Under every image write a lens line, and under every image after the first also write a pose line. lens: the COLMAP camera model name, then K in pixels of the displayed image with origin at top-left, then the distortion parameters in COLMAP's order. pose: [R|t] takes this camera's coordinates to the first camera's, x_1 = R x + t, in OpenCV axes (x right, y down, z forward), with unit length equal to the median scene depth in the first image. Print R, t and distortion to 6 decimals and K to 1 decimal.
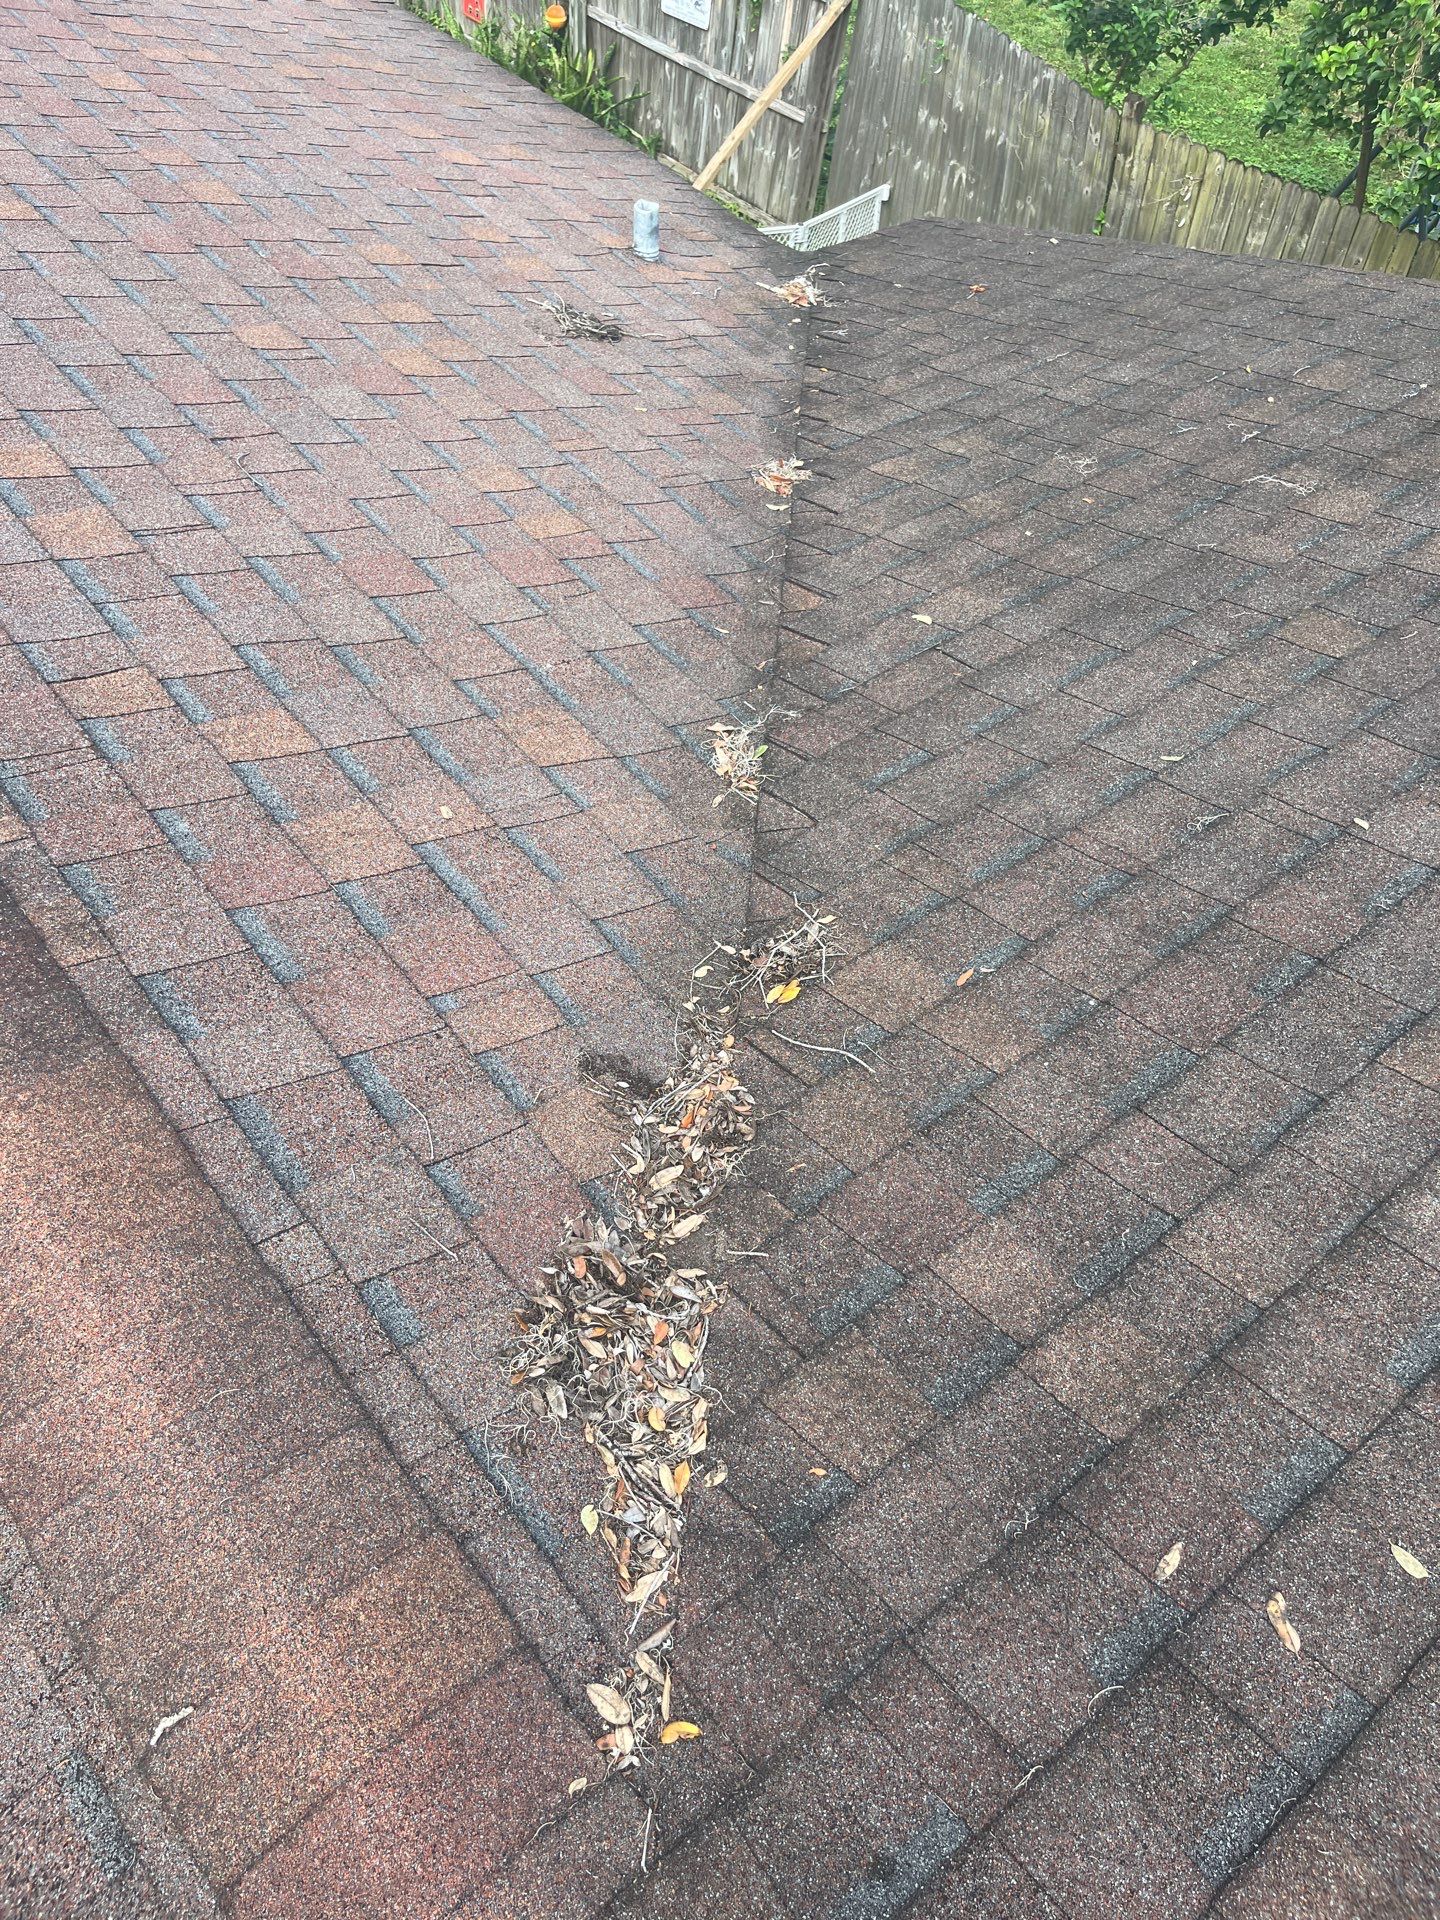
lens RADIAL K [[1456.9, 0, 701.9], [0, 1456.9, 994.7], [0, 0, 1]] dist [0.045914, -0.059899]
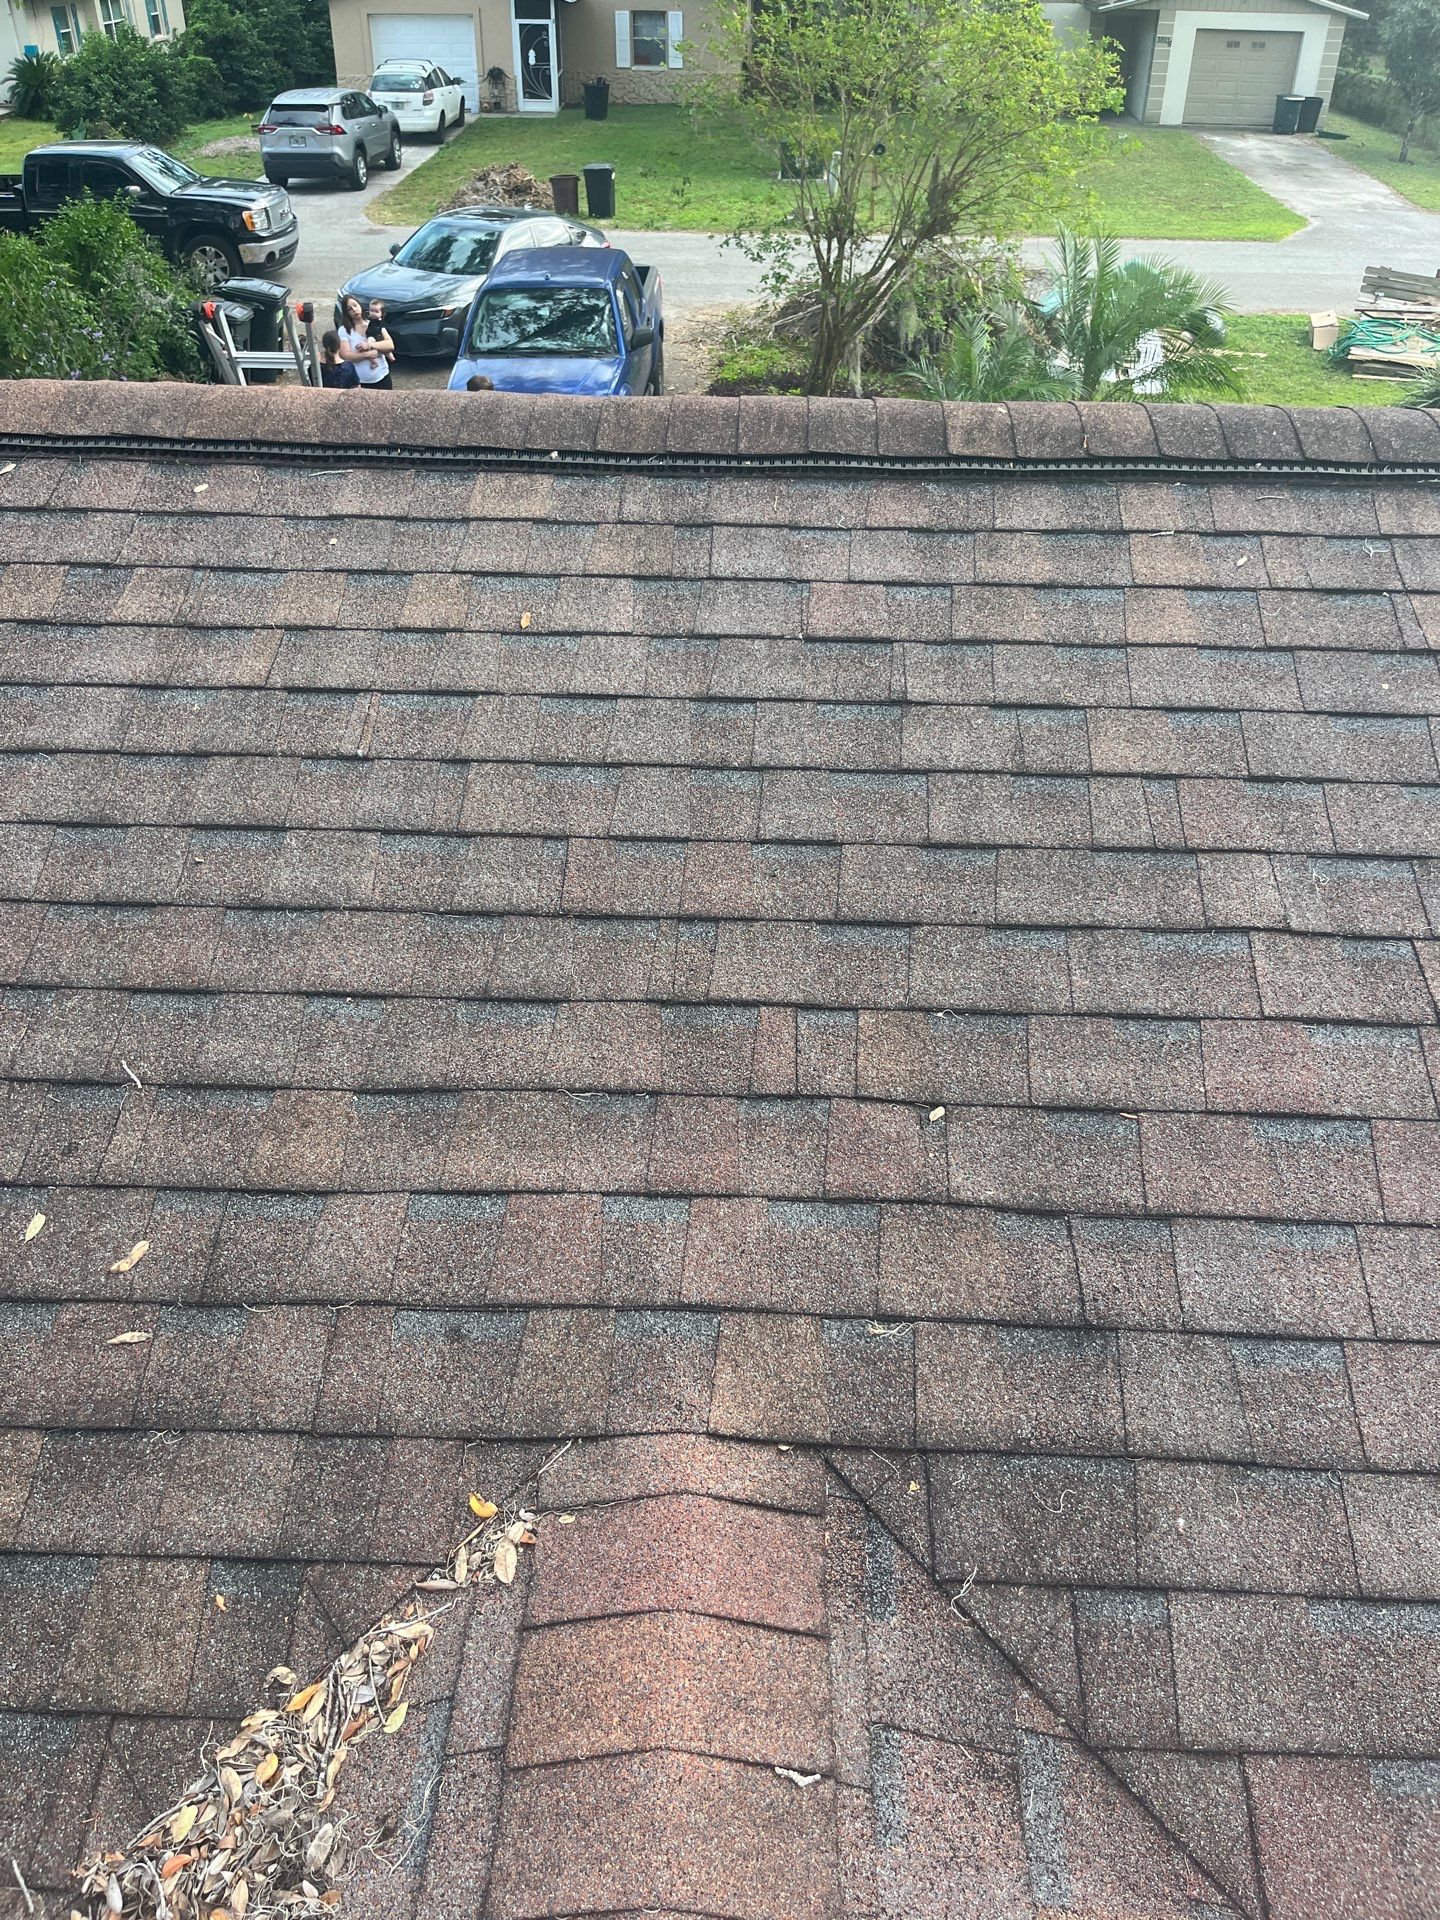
lens RADIAL K [[1456.9, 0, 735.6], [0, 1456.9, 961.4], [0, 0, 1]] dist [0.045914, -0.059899]
pose [[-0.759159, -0.437517, 0.481931, -0.454923], [0.482071, 0.119575, 0.867934, -0.415843], [-0.437363, 0.891224, 0.120138, 0.276972]]
